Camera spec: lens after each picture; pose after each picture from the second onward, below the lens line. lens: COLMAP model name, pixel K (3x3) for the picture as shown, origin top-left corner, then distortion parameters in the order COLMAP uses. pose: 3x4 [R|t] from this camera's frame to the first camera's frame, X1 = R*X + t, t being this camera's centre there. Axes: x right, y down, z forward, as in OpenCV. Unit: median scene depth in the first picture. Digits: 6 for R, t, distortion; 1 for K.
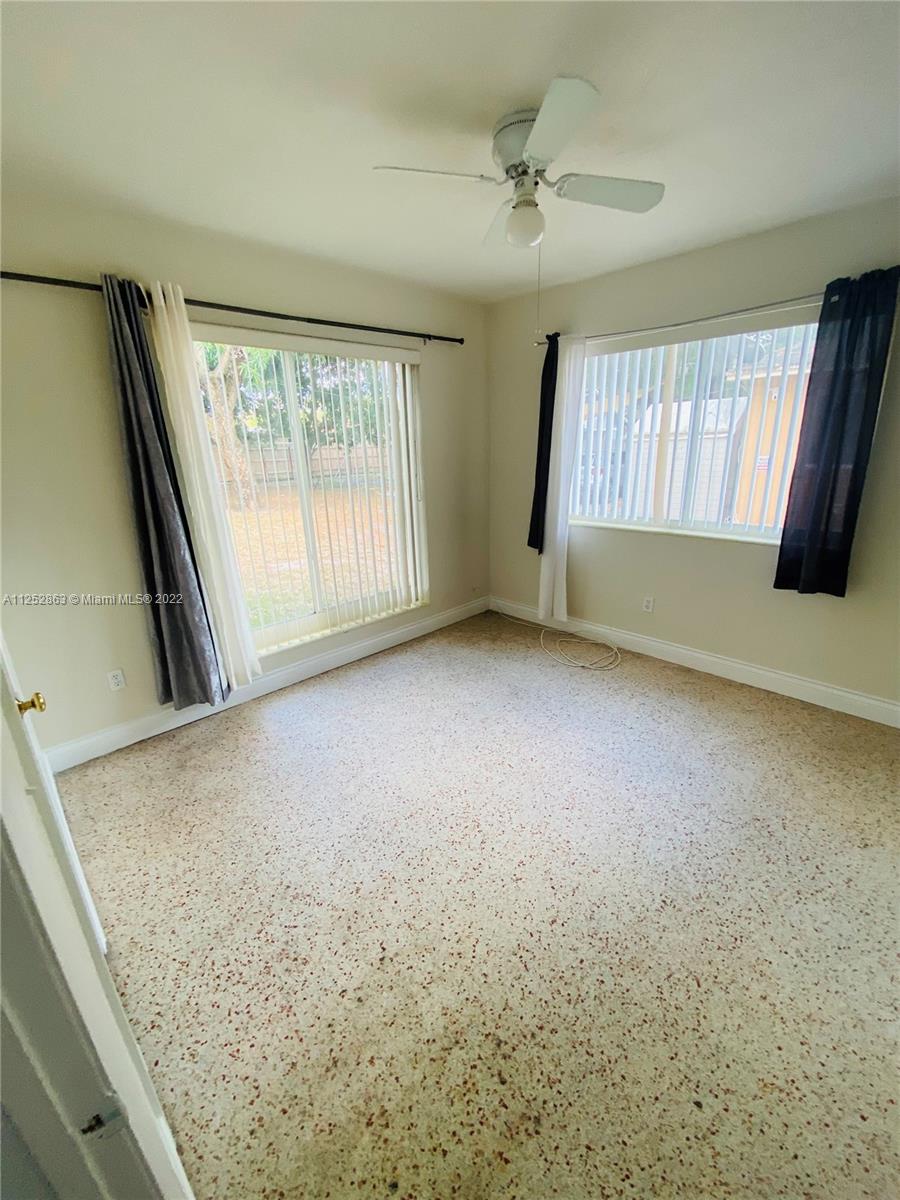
lens RADIAL K [[487.8, 0, 448.1], [0, 487.8, 592.9], [0, 0, 1]] dist [-0.007224, -0.008131]
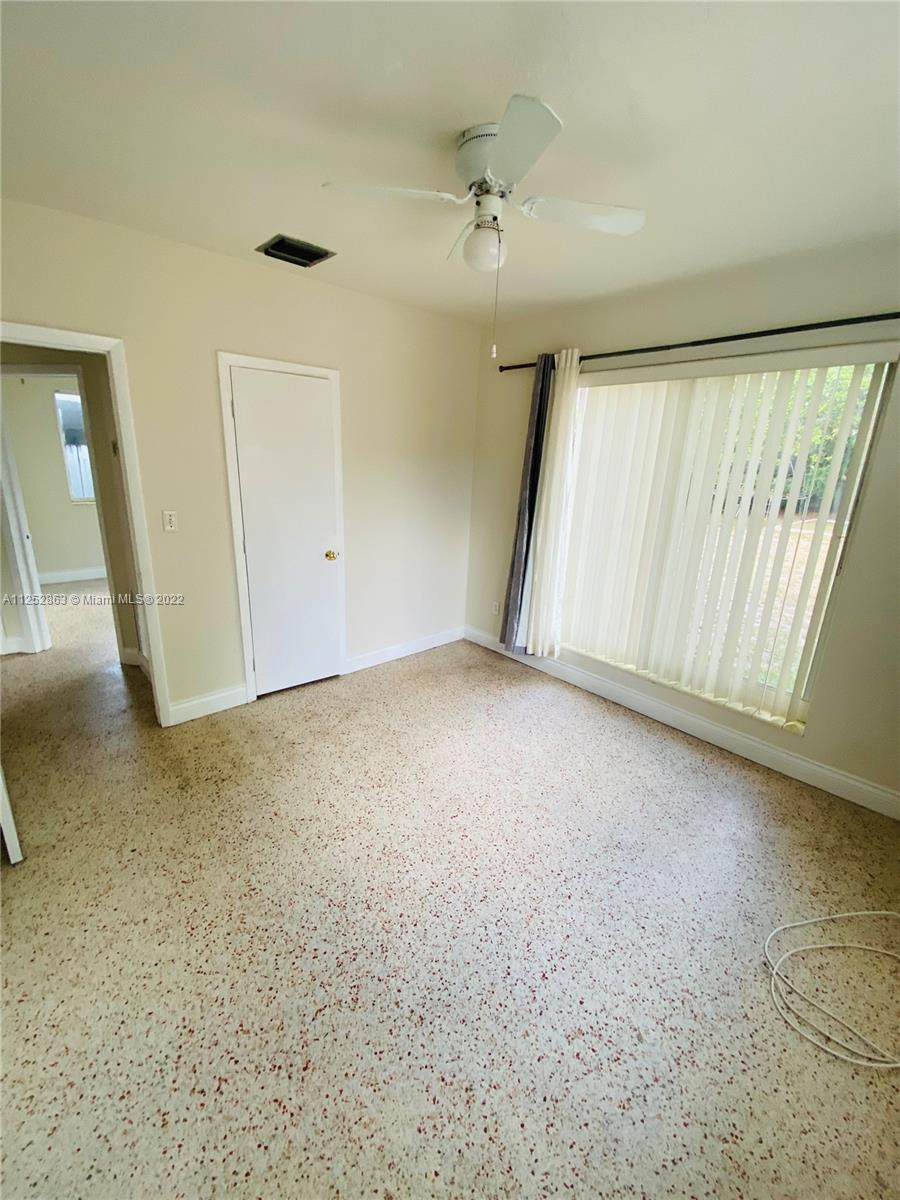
lens RADIAL K [[487.8, 0, 459.0], [0, 487.8, 592.2], [0, 0, 1]] dist [-0.007224, -0.008131]
pose [[-0.019175, 0.299700, -0.953841, 1.278561], [-0.340943, 0.894874, 0.288026, -0.435991], [0.939888, 0.330728, 0.085021, 1.119102]]
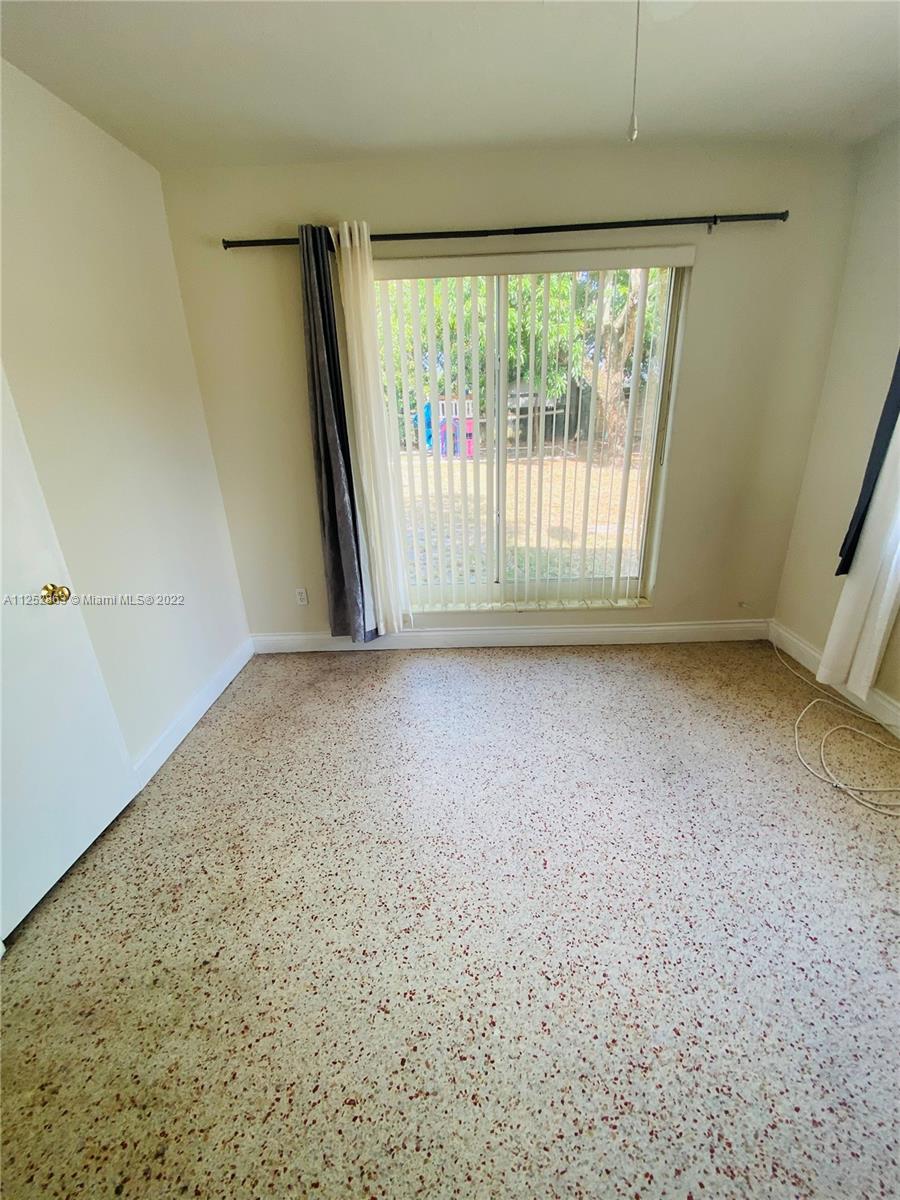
lens RADIAL K [[487.8, 0, 452.4], [0, 487.8, 592.5], [0, 0, 1]] dist [-0.007224, -0.008131]
pose [[0.713170, 0.256229, -0.652484, 0.551233], [-0.196254, 0.966561, 0.165060, -0.152367], [0.672958, 0.010337, 0.739608, 0.562815]]
